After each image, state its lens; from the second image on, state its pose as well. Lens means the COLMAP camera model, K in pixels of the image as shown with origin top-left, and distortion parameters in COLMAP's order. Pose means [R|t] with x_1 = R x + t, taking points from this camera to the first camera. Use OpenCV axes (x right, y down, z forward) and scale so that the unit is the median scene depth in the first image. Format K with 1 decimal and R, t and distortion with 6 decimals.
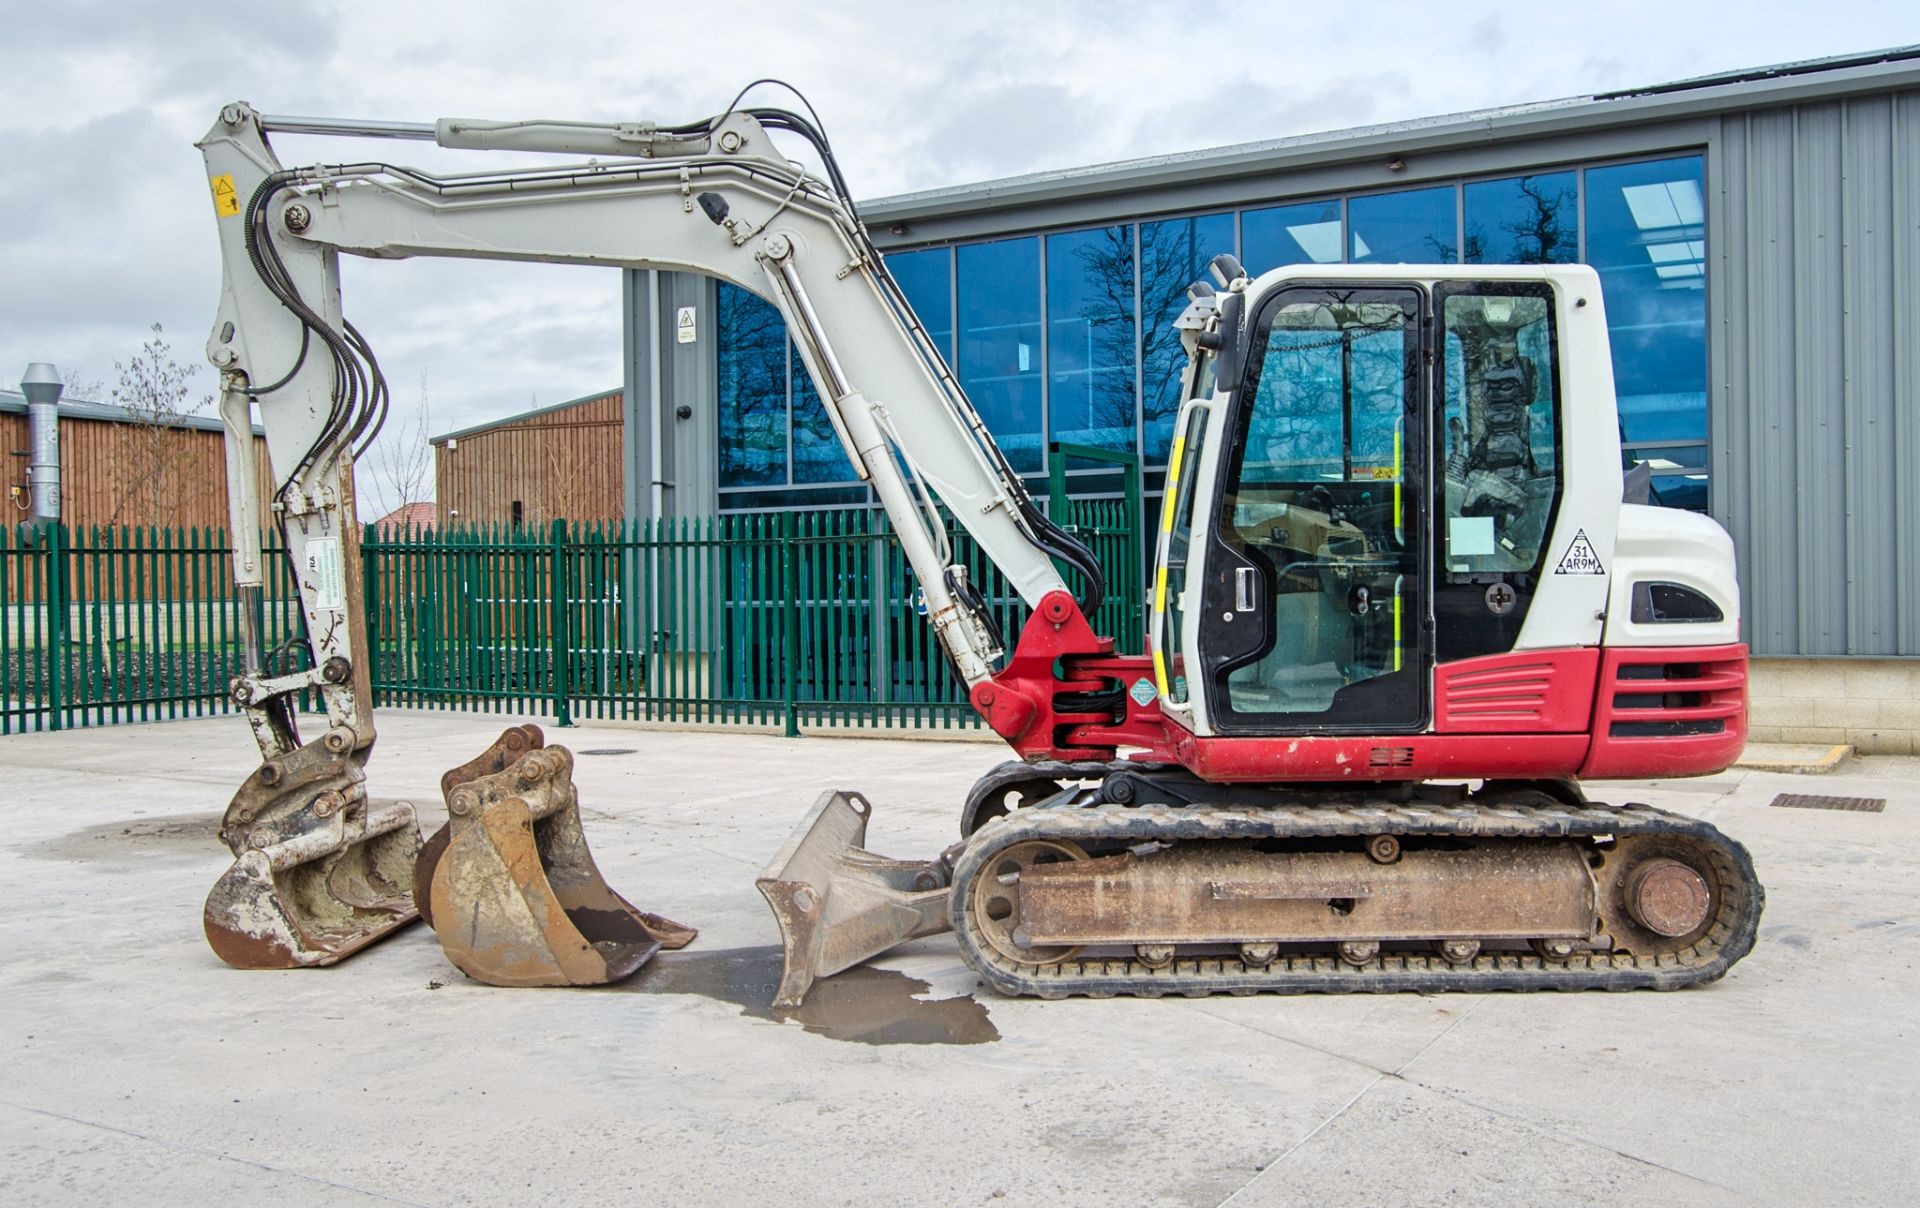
lens RADIAL K [[1761.0, 0, 1039.4], [0, 1761.0, 588.1], [0, 0, 1]] dist [-0.001614, -0.001857]
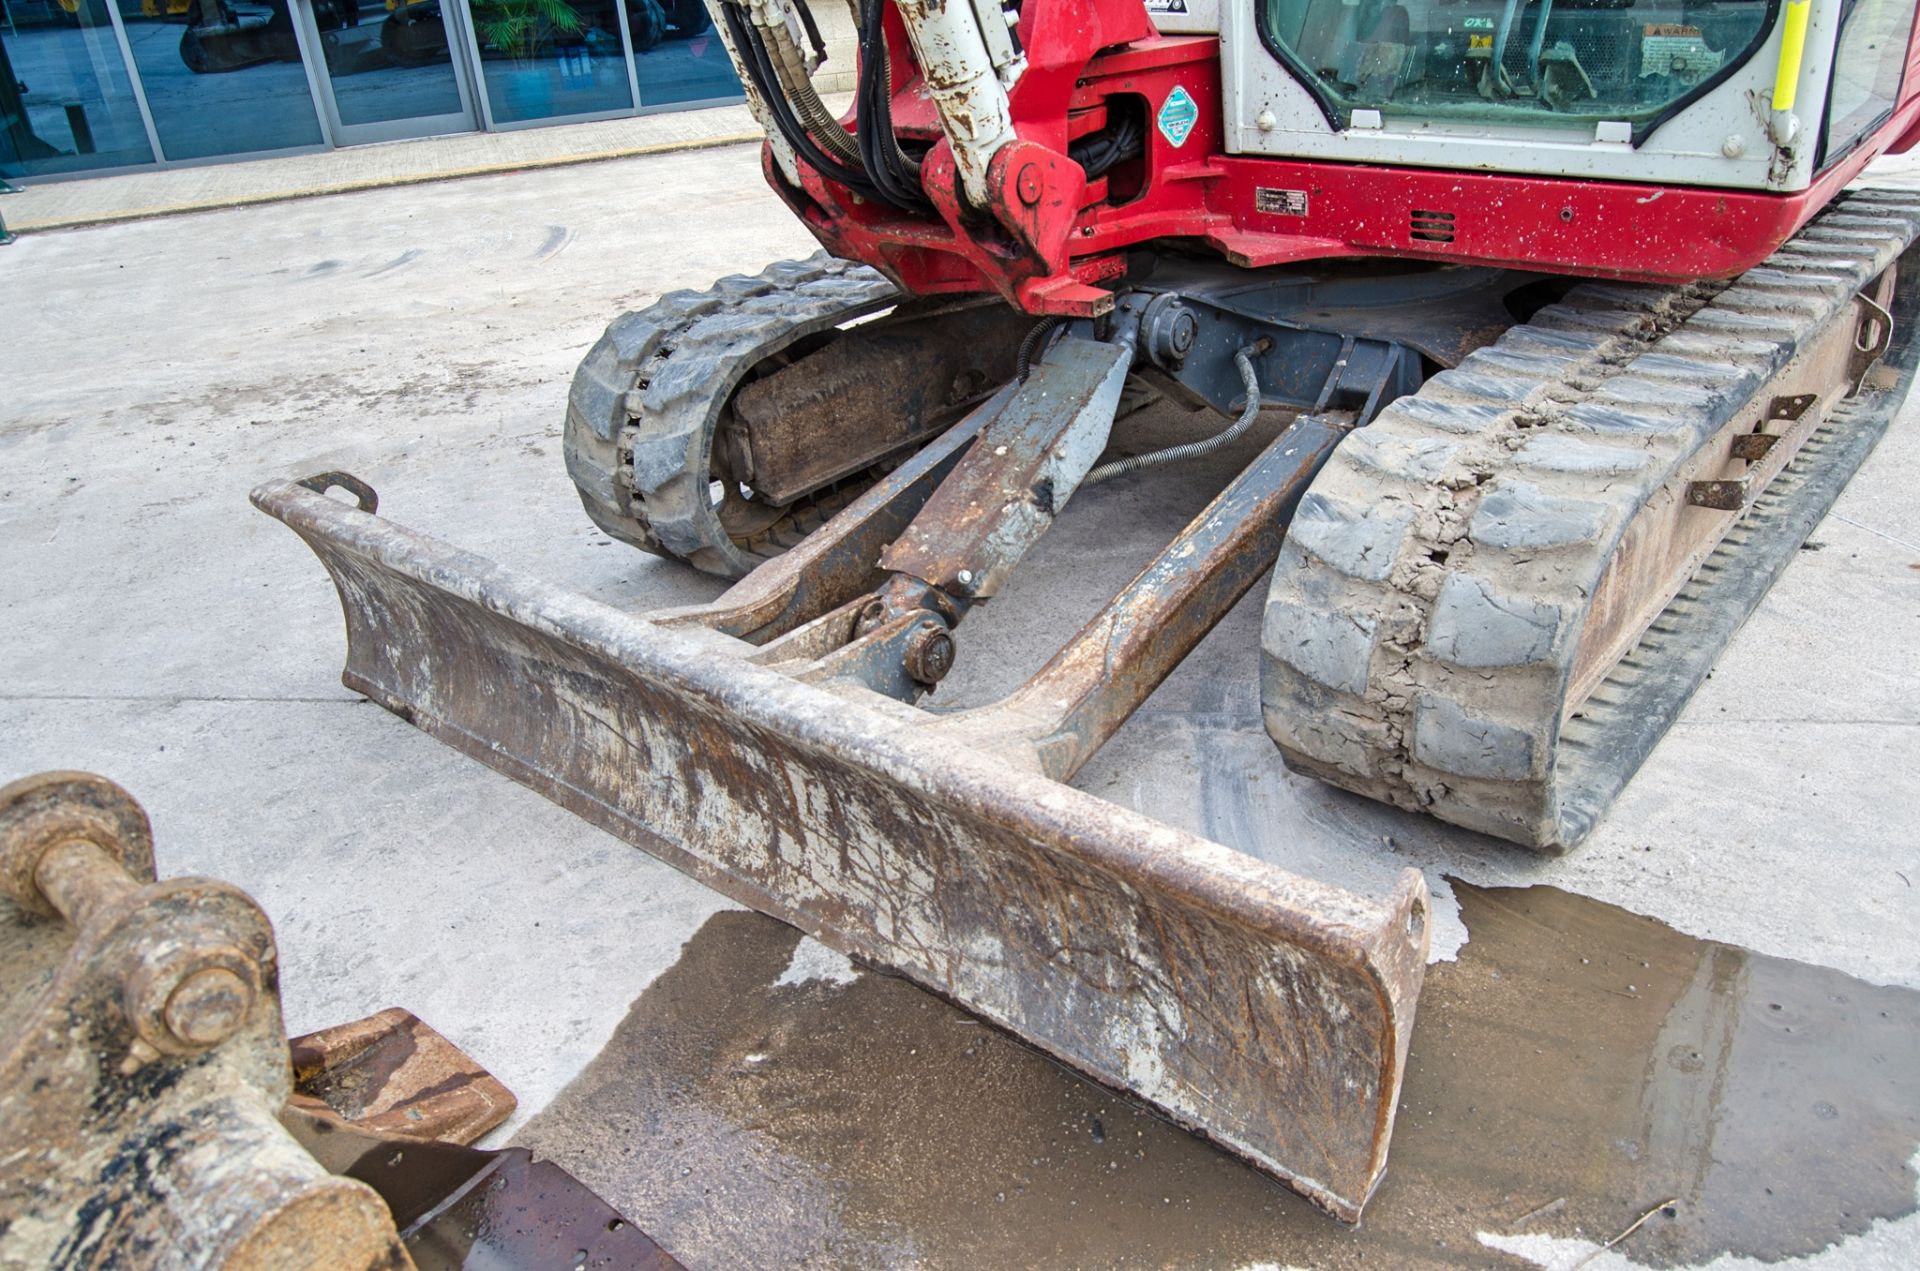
lens RADIAL K [[1475.9, 0, 986.4], [0, 1475.9, 626.5], [0, 0, 1]] dist [-0.017529, 0.021997]
pose [[0.645523, -0.370848, 0.667662, -0.290786], [0.057164, 0.895208, 0.441968, 0.003138], [-0.761599, -0.247134, 0.599076, 0.766694]]
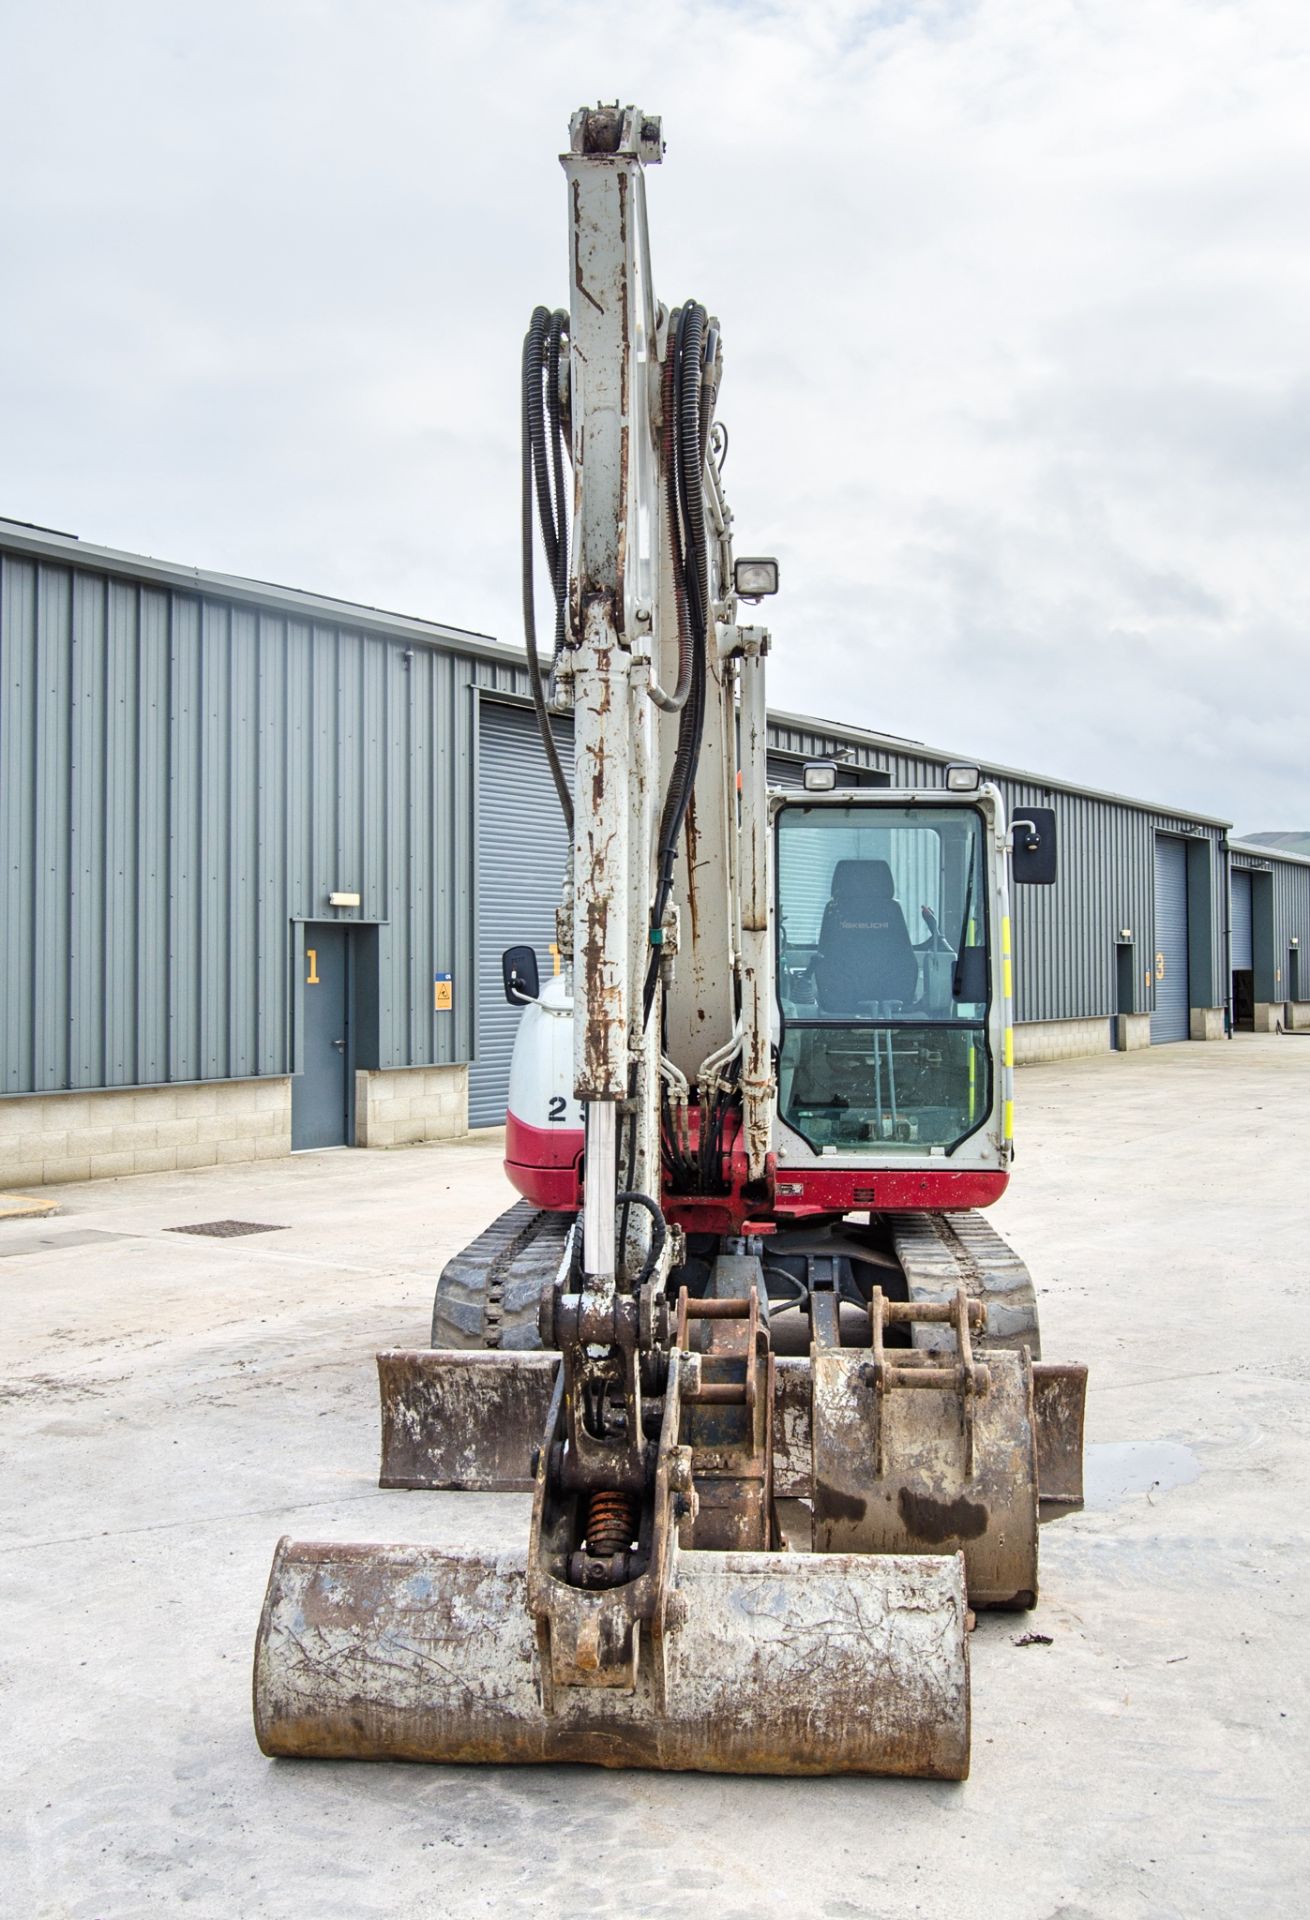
lens RADIAL K [[1778.5, 0, 674.5], [0, 1778.5, 919.8], [0, 0, 1]] dist [-0.006917, 0.000000]
pose [[0.071634, 0.042949, 0.996506, -0.952182], [0.006871, 0.999028, -0.043552, -0.028763], [-0.997407, 0.009967, 0.071269, 0.965541]]
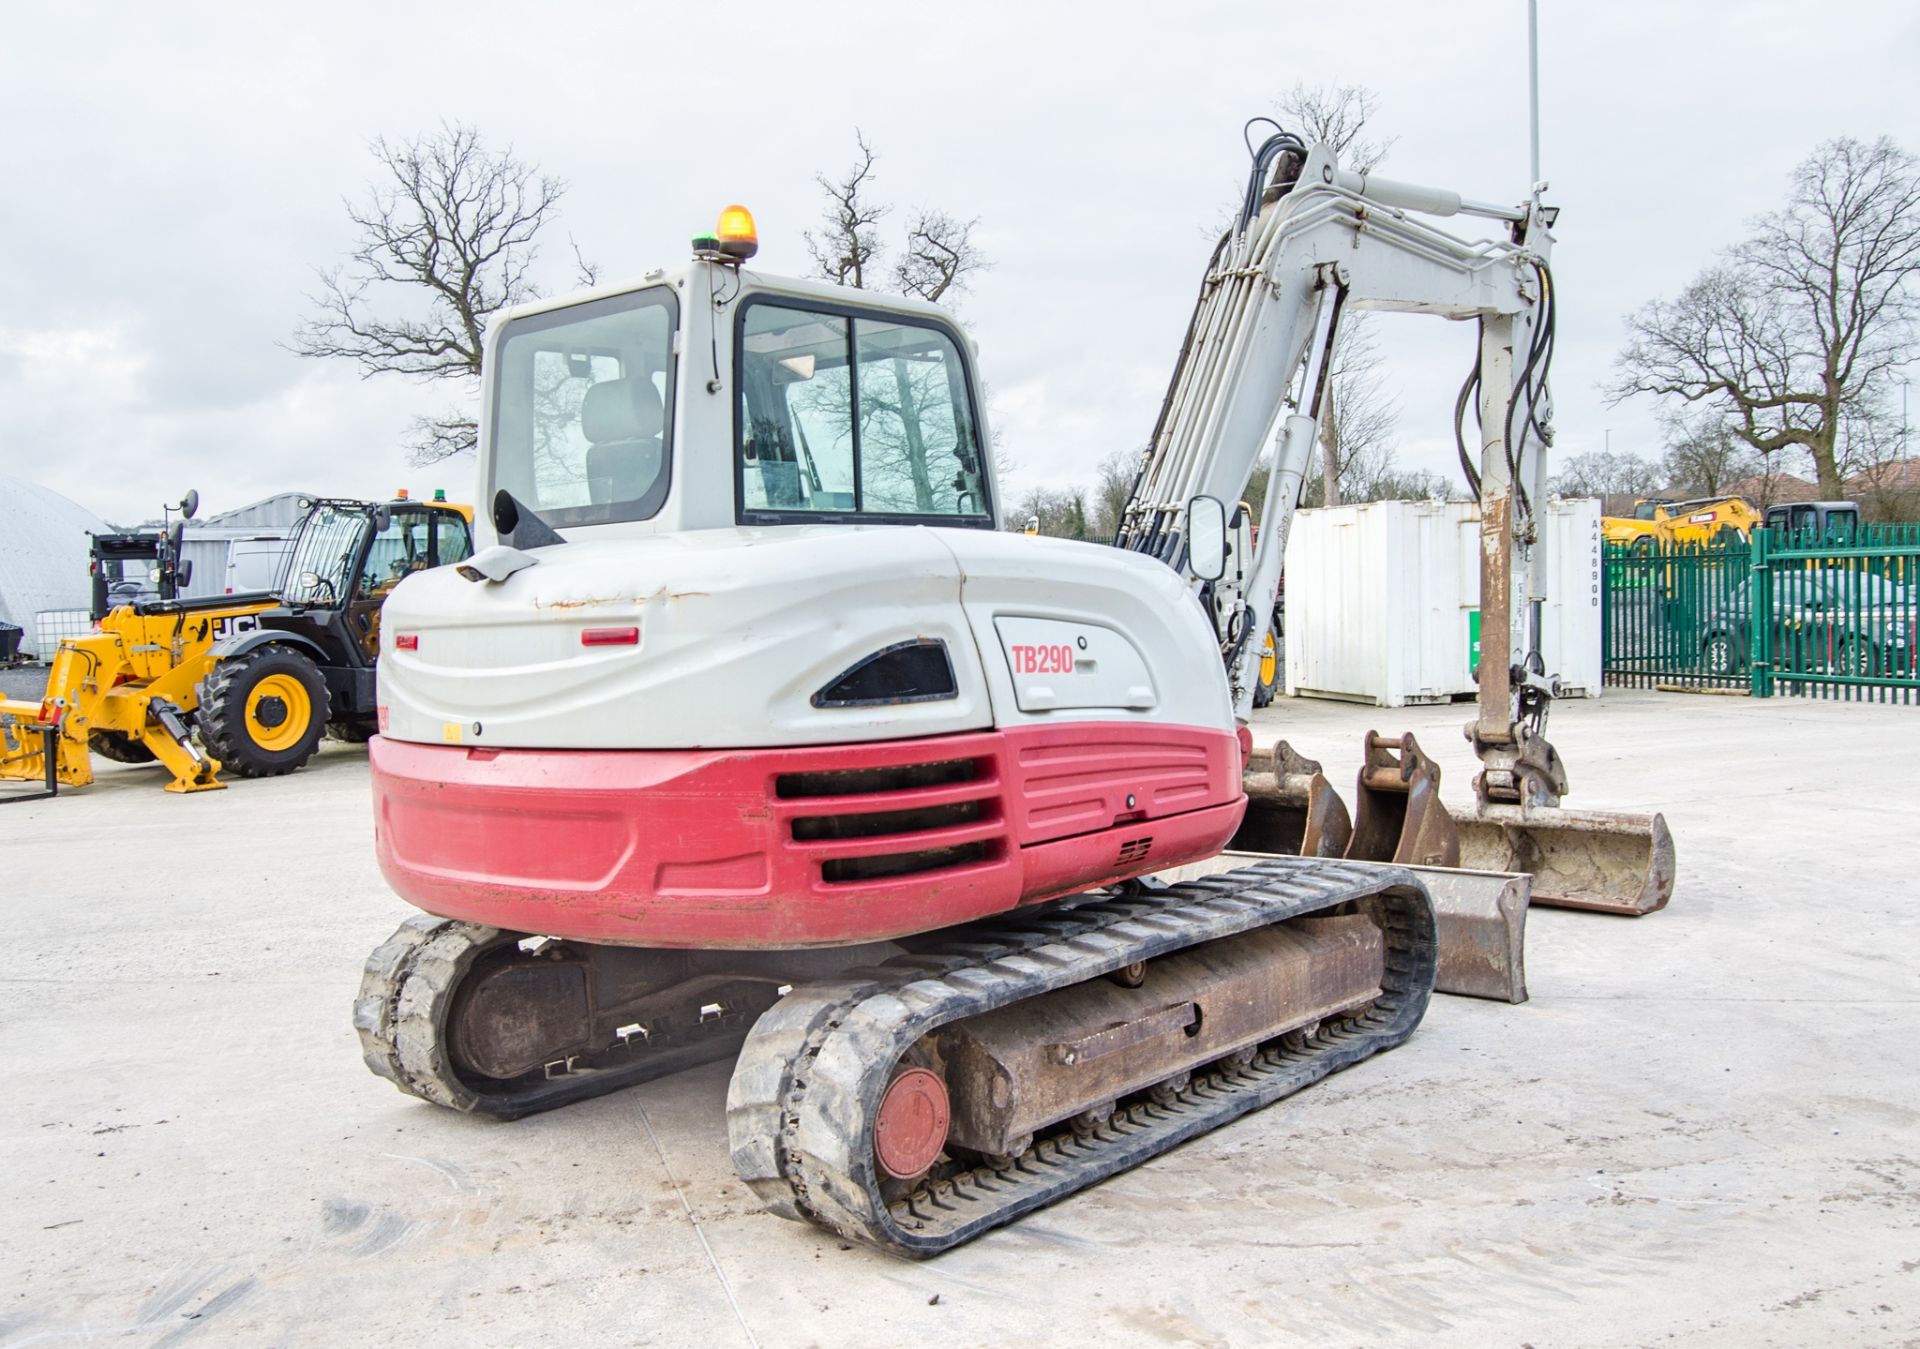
lens RADIAL K [[1680.5, 0, 945.1], [0, 1680.5, 677.0], [0, 0, 1]] dist [-0.015202, 0.015570]
pose [[-0.686565, 0.062355, -0.724389, 0.692605], [0.029936, 0.997895, 0.057525, -0.028265], [0.726451, 0.017810, -0.686987, 1.535904]]
